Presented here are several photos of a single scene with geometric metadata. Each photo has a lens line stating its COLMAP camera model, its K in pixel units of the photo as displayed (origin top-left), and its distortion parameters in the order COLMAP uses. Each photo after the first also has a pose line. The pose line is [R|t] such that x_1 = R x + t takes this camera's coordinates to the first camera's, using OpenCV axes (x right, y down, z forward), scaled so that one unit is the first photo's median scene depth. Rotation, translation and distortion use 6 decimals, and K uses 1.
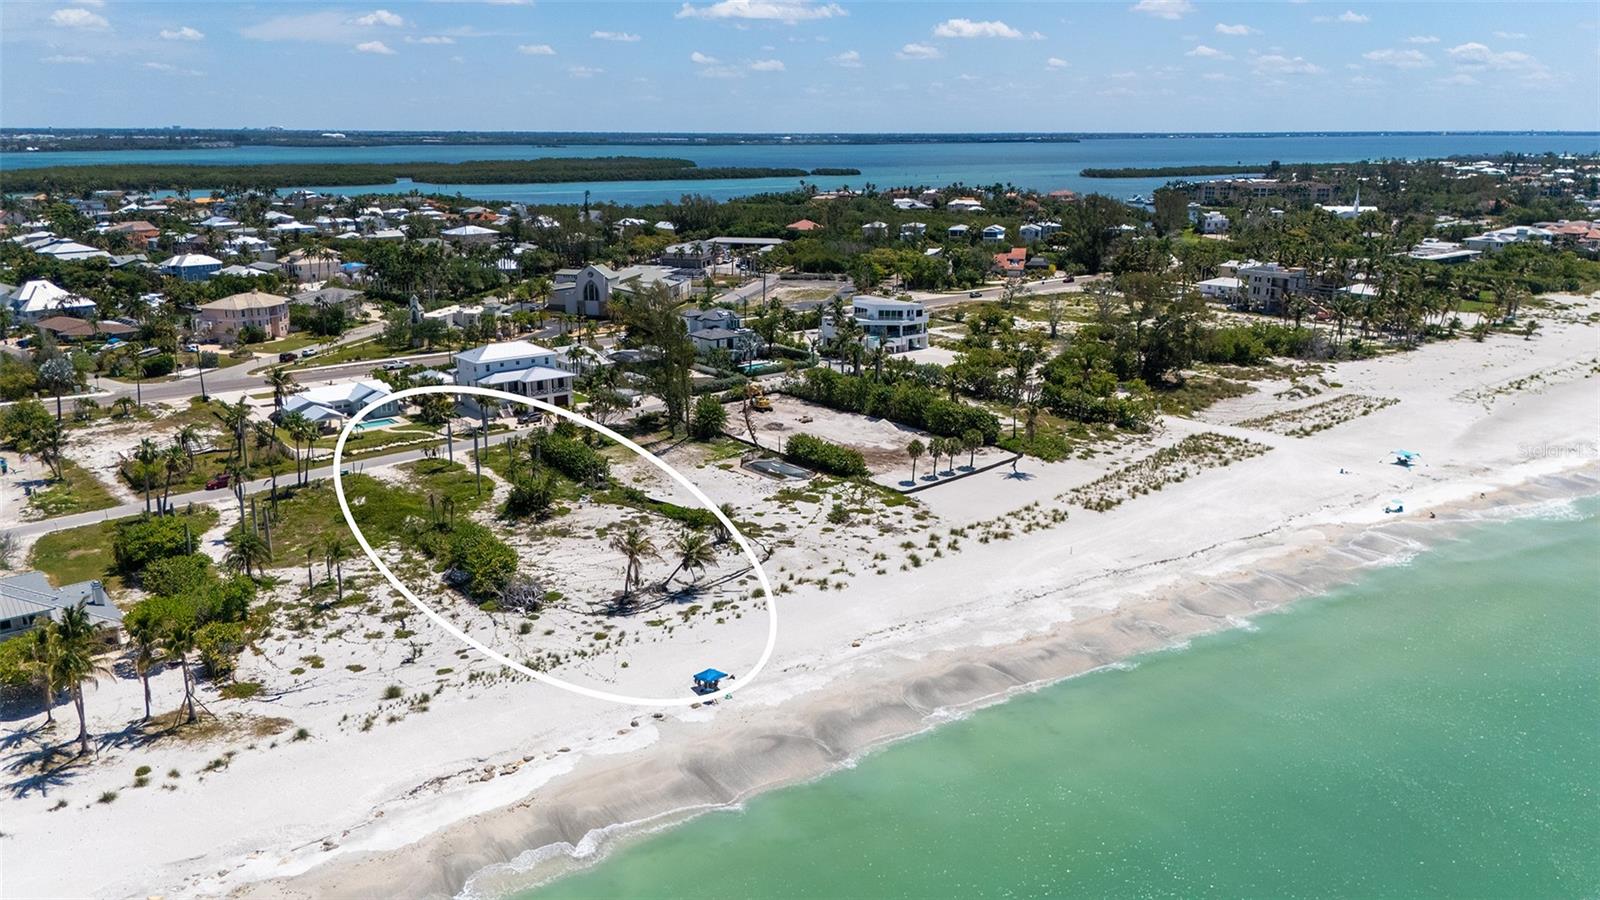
lens RADIAL K [[1173.2, 0, 796.1], [0, 1173.2, 447.2], [0, 0, 1]] dist [0.083977, -0.094222]
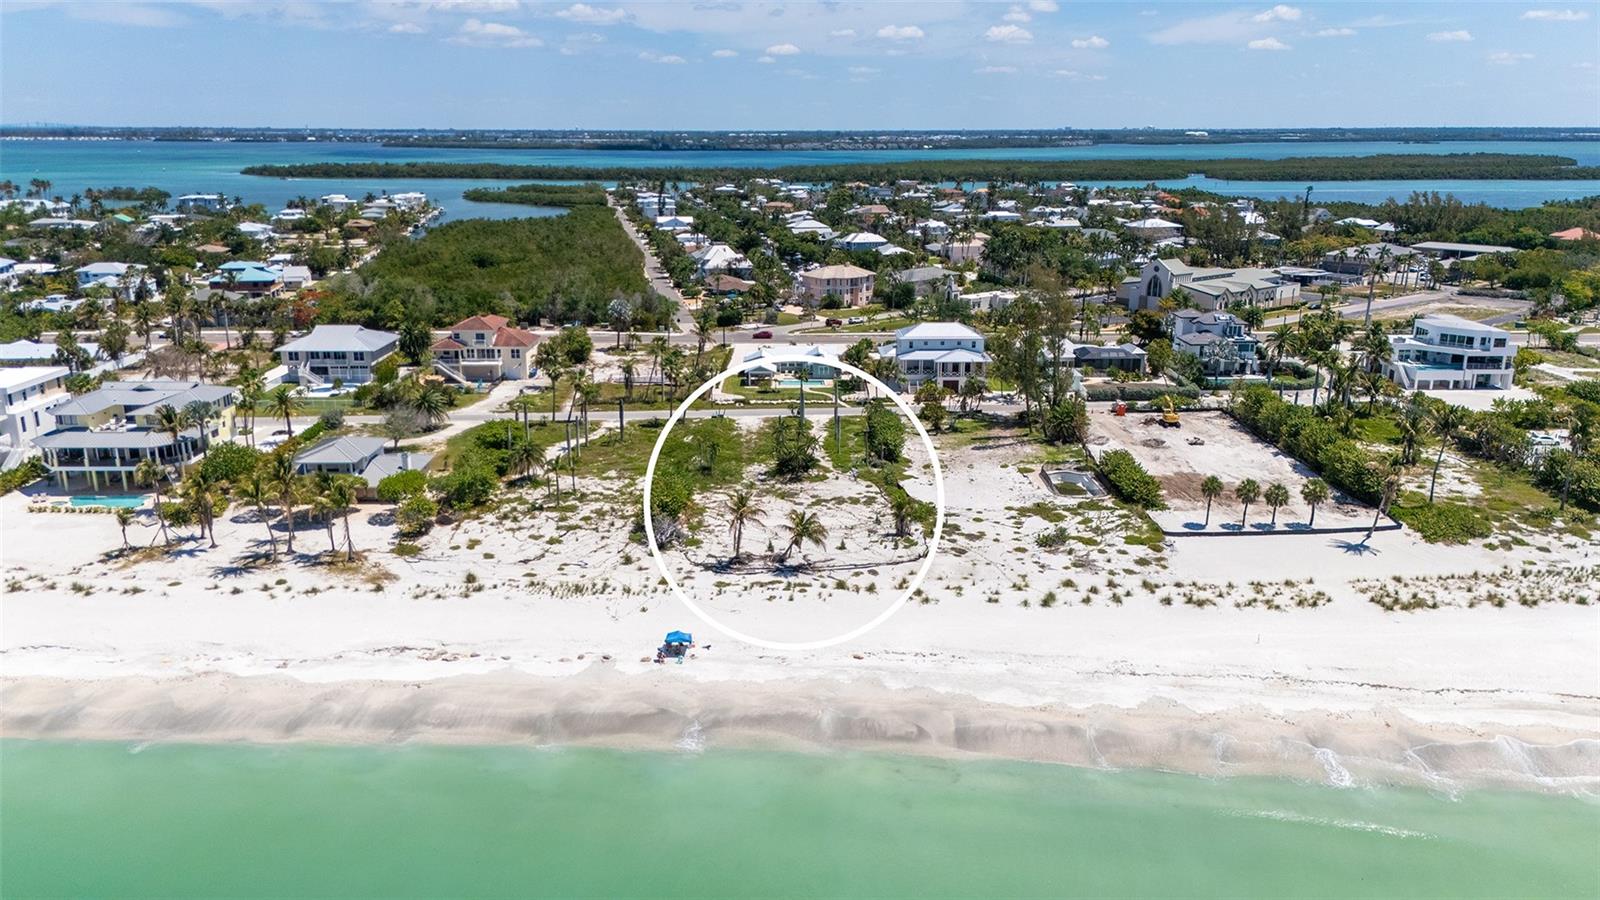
lens RADIAL K [[1173.2, 0, 796.1], [0, 1173.2, 447.2], [0, 0, 1]] dist [0.083977, -0.094222]
pose [[0.773027, 0.163475, -0.612948, 0.358867], [-0.162704, 0.984998, 0.057507, -0.024768], [0.613153, 0.055275, 0.788028, 0.155112]]
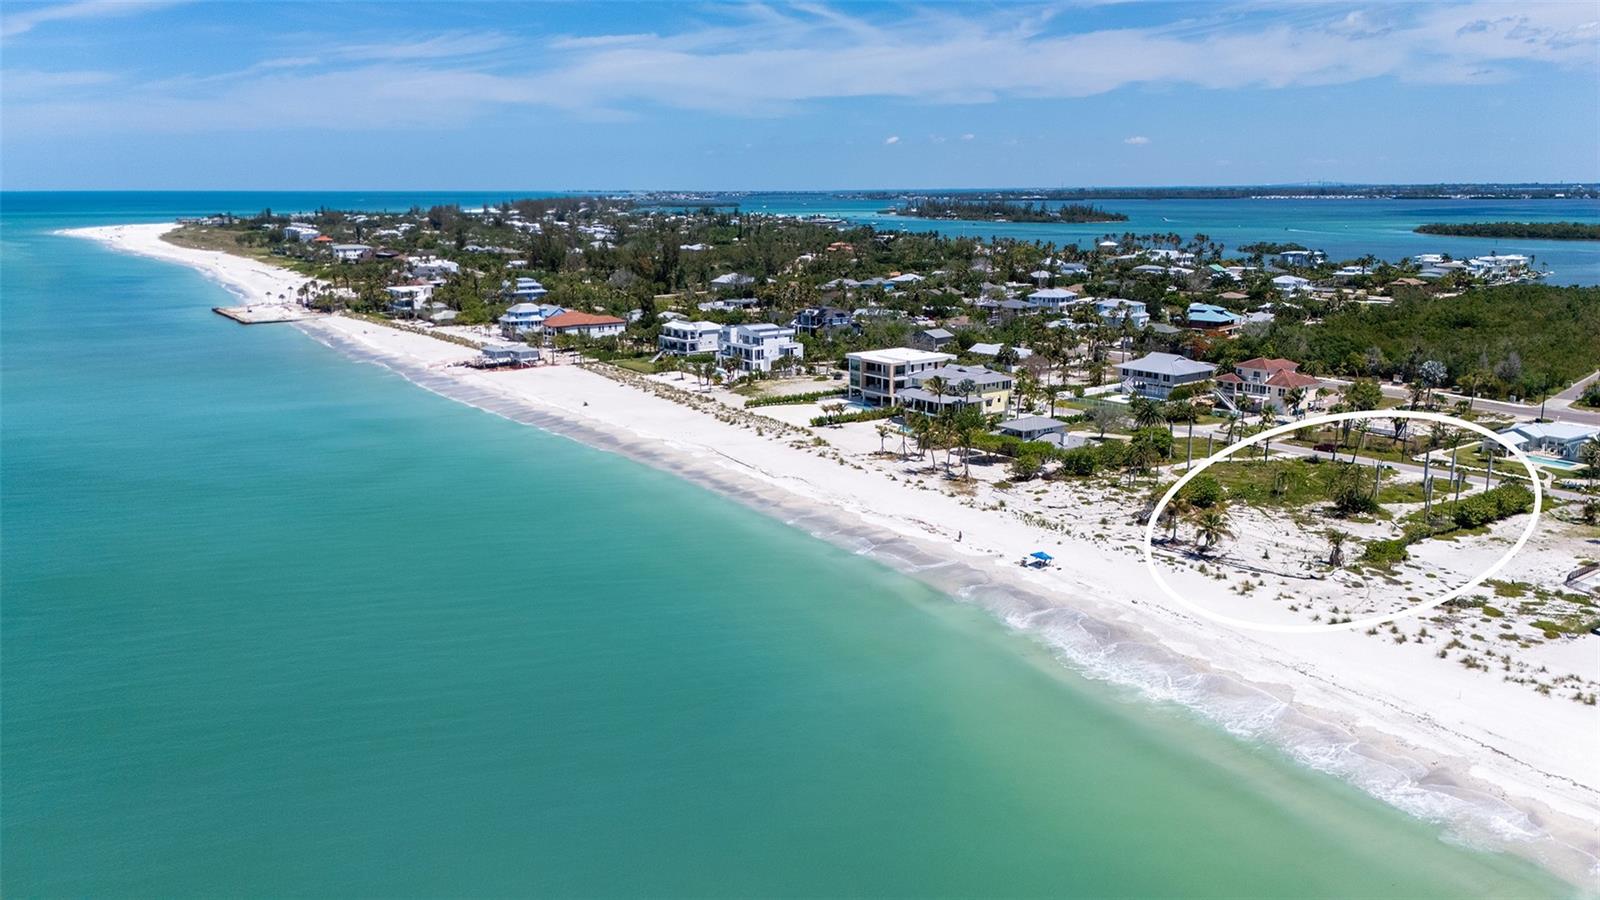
lens RADIAL K [[1173.2, 0, 796.1], [0, 1173.2, 447.2], [0, 0, 1]] dist [0.083977, -0.094222]
pose [[-0.072756, 0.212488, -0.974451, 0.821824], [-0.252247, 0.941355, 0.224104, -0.114292], [0.964924, 0.262108, -0.014890, 0.412724]]
